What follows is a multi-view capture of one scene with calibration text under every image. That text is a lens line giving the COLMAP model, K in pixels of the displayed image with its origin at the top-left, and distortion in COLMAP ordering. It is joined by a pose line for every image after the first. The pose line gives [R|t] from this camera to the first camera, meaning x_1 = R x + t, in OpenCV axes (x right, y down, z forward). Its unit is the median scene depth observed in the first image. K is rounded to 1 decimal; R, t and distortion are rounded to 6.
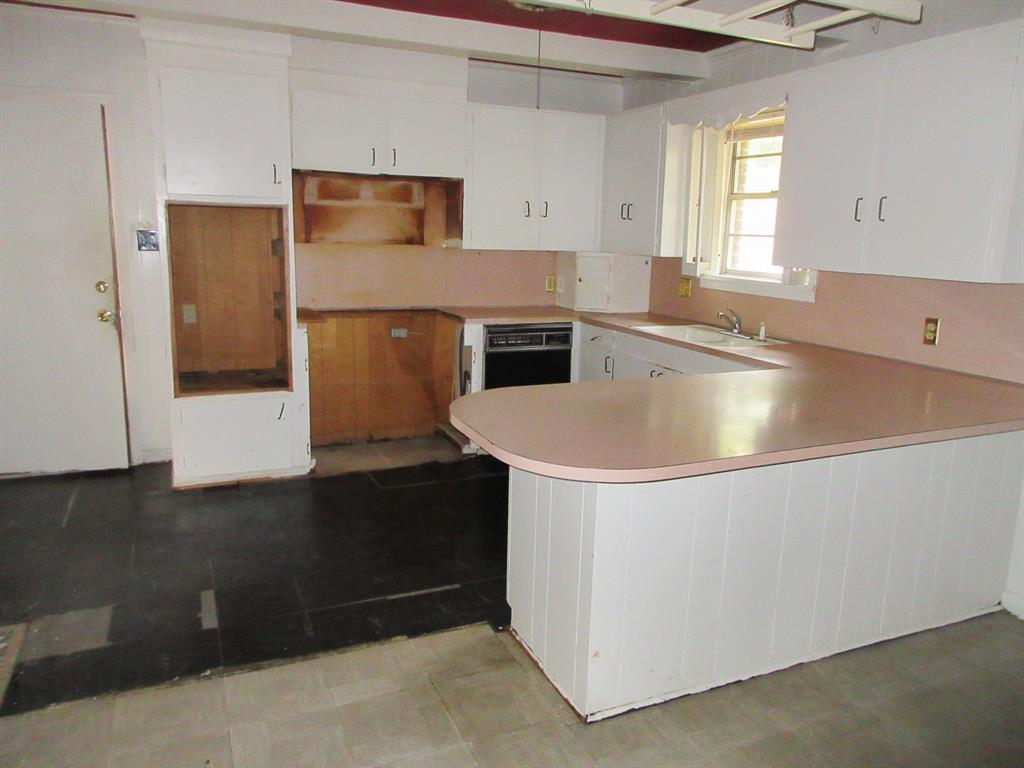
lens RADIAL K [[754.4, 0, 512.0], [0, 754.4, 384.0], [0, 0, 1]] dist [-0.003416, 0.003127]
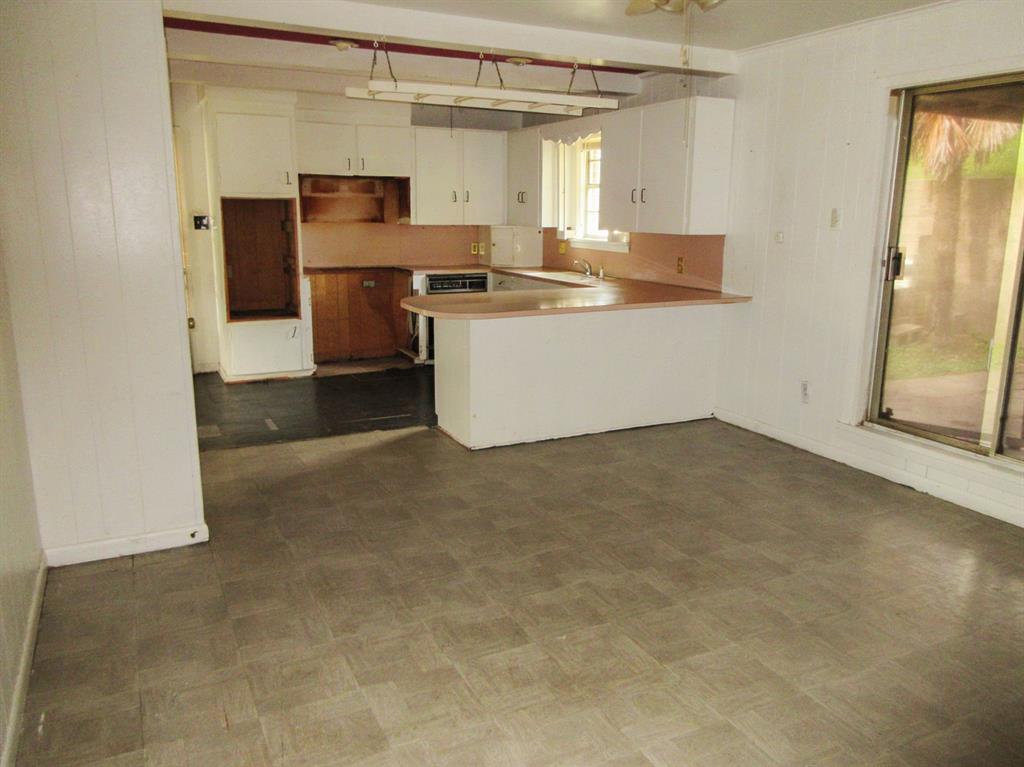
lens RADIAL K [[791.9, 0, 512.0], [0, 791.9, 383.5], [0, 0, 1]] dist [-0.012099, -0.000857]
pose [[0.998818, -0.026771, 0.040580, 0.063914], [0.026207, 0.999553, 0.014373, 0.119683], [-0.040947, -0.013293, 0.999073, -0.583758]]
